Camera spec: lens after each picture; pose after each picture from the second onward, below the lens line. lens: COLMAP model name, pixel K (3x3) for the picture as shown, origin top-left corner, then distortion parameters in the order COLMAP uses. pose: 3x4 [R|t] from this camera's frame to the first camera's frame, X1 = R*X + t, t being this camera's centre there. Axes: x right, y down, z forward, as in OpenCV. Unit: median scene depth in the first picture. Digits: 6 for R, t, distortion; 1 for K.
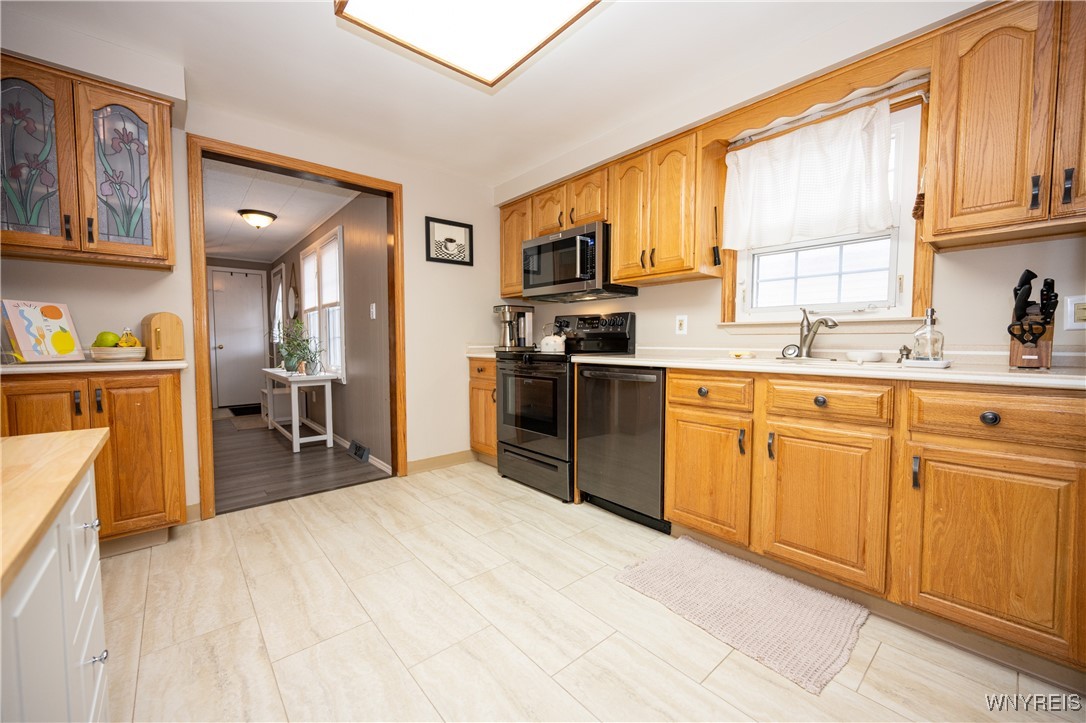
lens RADIAL K [[428.2, 0, 548.7], [0, 428.2, 363.7], [0, 0, 1]] dist [-0.002526, -0.000444]
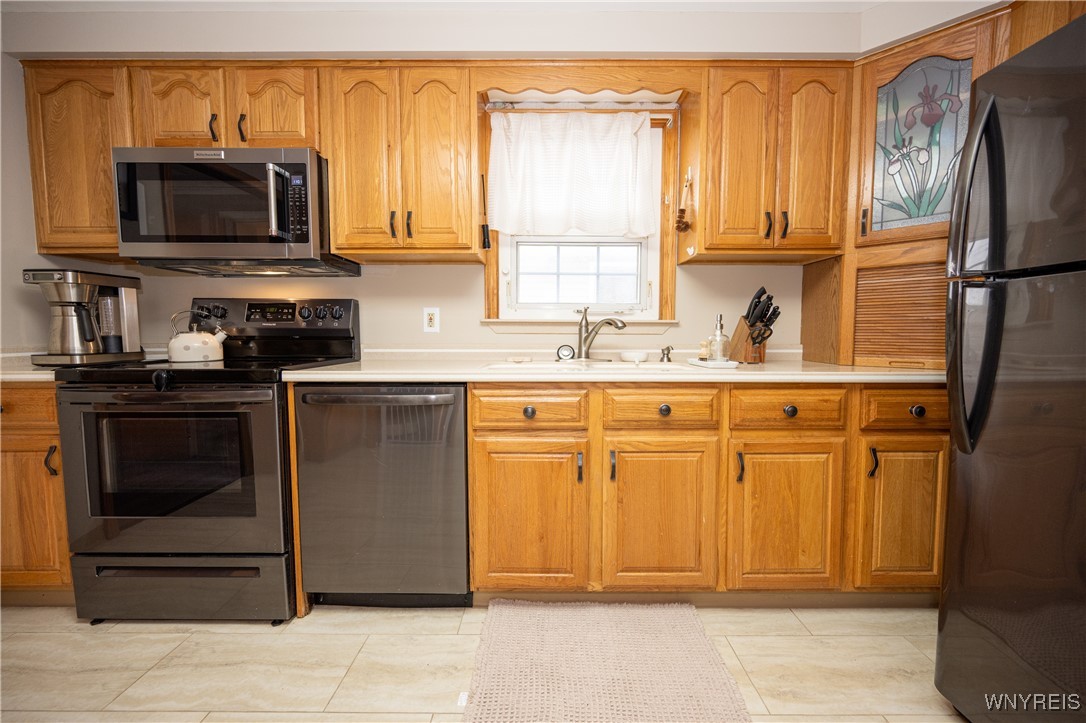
lens RADIAL K [[428.2, 0, 545.6], [0, 428.2, 361.4], [0, 0, 1]] dist [-0.002526, -0.000444]
pose [[0.661653, -0.050681, 0.748095, -0.165432], [0.038082, 0.998697, 0.033977, -0.043152], [-0.748842, 0.006008, 0.662721, 0.417091]]
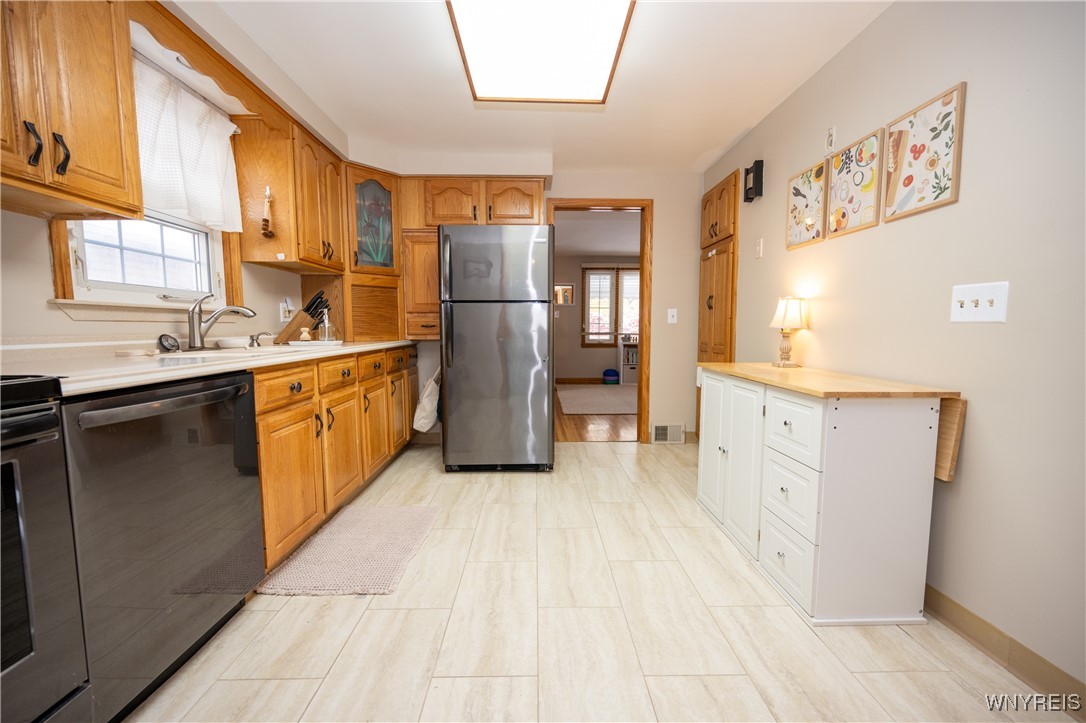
lens RADIAL K [[428.2, 0, 549.3], [0, 428.2, 360.4], [0, 0, 1]] dist [-0.002526, -0.000444]
pose [[-0.770885, -0.050673, 0.634956, -0.540978], [0.035119, 0.991933, 0.121799, -0.070744], [-0.636006, 0.116192, -0.762887, 1.183320]]
